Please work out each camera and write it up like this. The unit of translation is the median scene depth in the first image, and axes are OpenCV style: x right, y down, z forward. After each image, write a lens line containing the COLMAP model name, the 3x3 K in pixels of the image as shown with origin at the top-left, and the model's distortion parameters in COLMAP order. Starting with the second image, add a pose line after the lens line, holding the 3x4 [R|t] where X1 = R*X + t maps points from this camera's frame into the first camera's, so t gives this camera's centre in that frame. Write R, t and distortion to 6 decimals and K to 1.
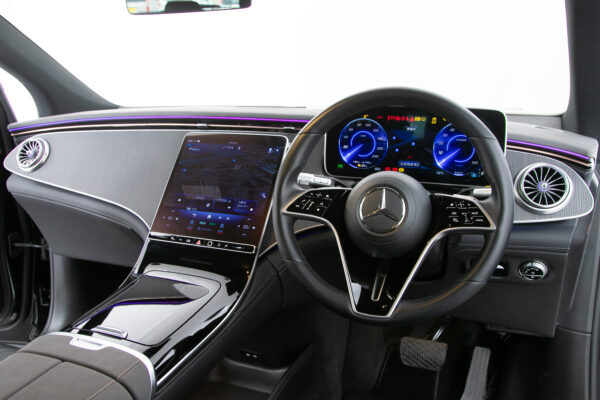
lens RADIAL K [[492.9, 0, 300.0], [0, 492.9, 200.0], [0, 0, 1]] dist [-0.054738, 0.002722]
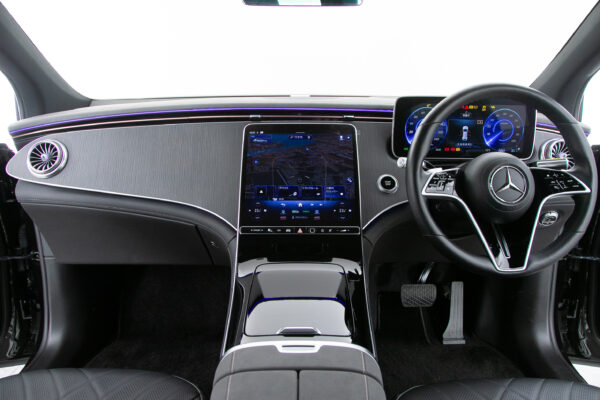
lens RADIAL K [[427.0, 0, 300.0], [0, 427.0, 200.0], [0, 0, 1]] dist [-0.091946, 0.000086]
pose [[0.927320, -0.105233, 0.359172, -0.510158], [0.081548, 0.993412, 0.080515, -0.049333], [-0.365278, -0.045373, 0.929792, 0.160065]]
